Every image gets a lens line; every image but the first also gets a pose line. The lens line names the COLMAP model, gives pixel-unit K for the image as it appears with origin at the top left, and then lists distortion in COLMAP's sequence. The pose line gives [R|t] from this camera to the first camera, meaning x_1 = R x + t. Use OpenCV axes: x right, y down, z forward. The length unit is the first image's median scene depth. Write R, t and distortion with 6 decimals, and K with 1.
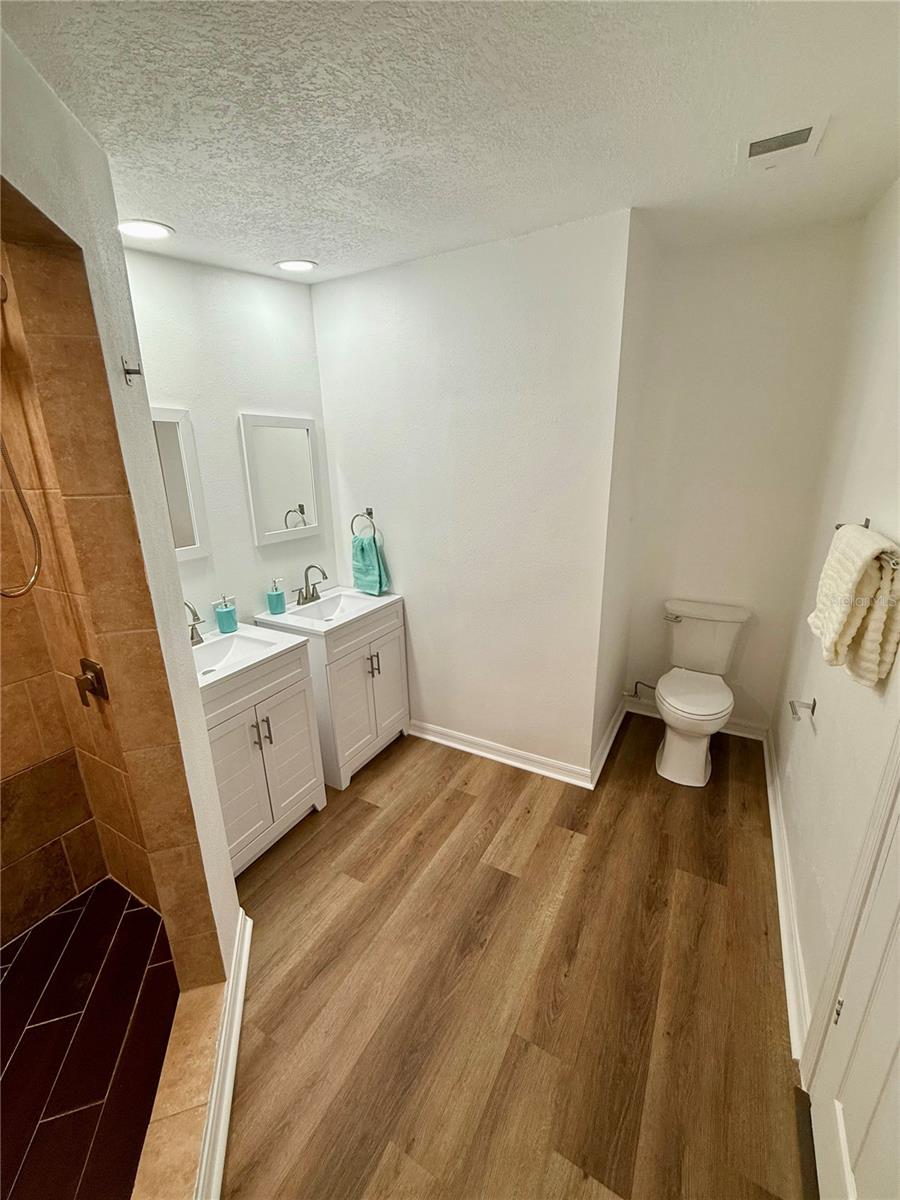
lens RADIAL K [[478.8, 0, 450.2], [0, 478.8, 603.0], [0, 0, 1]] dist [-0.001378, 0.000568]
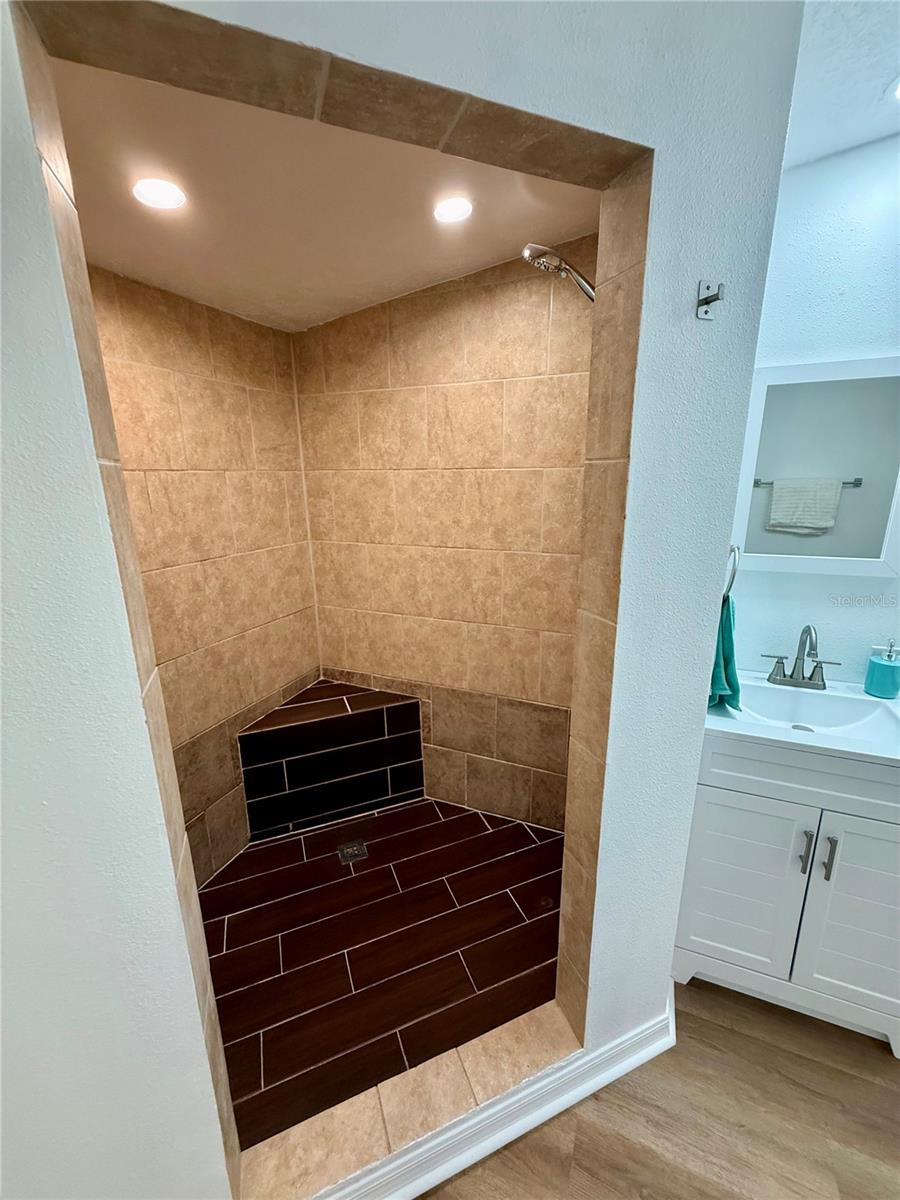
lens RADIAL K [[478.8, 0, 450.9], [0, 478.8, 599.1], [0, 0, 1]] dist [-0.001378, 0.000568]
pose [[0.105790, 0.263678, -0.958792, 0.107790], [-0.279678, 0.933170, 0.225773, -0.073287], [0.954248, 0.244269, 0.172465, 0.449601]]
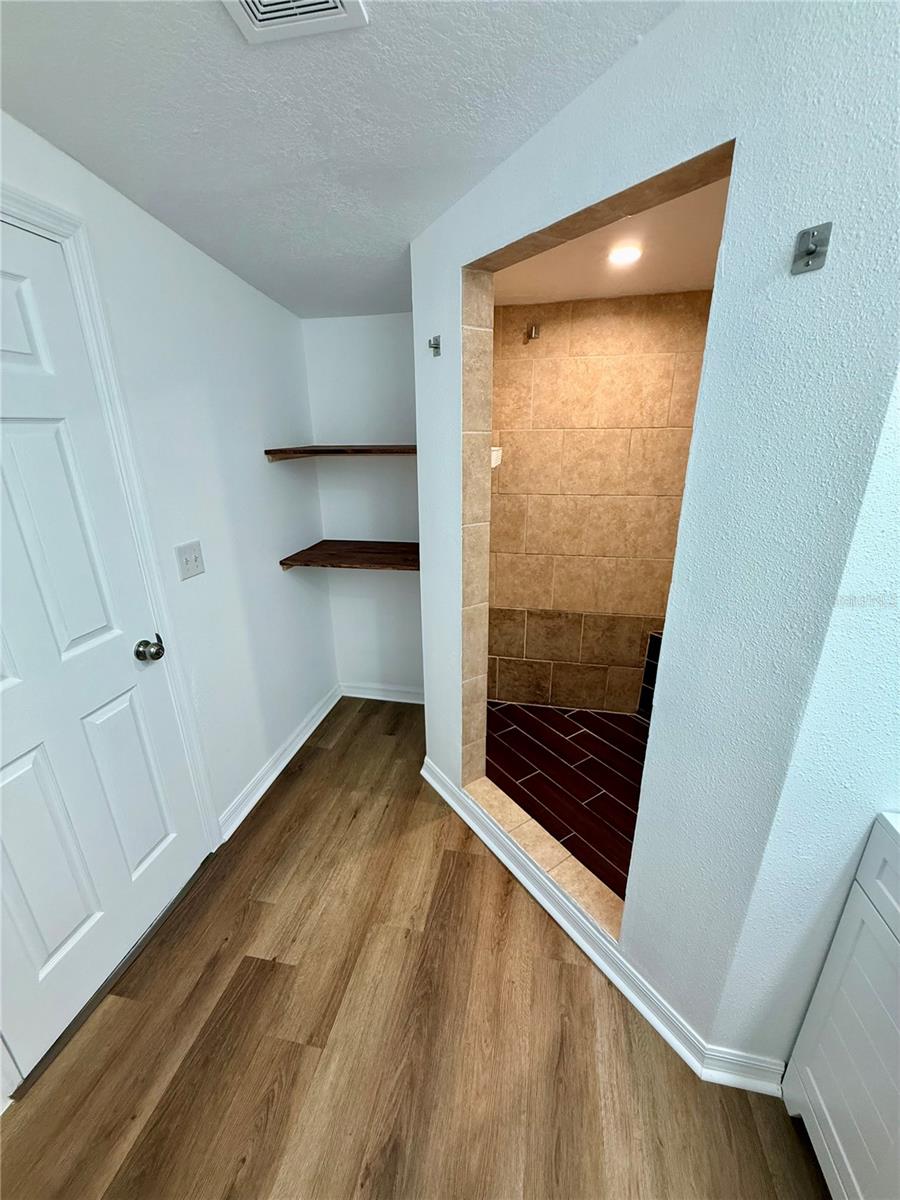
lens RADIAL K [[478.8, 0, 450.6], [0, 478.8, 601.4], [0, 0, 1]] dist [-0.001378, 0.000568]
pose [[-0.950770, 0.129272, -0.281647, 0.048469], [-0.066045, 0.803436, 0.591717, -0.344992], [0.302778, 0.581188, -0.755345, 1.257633]]
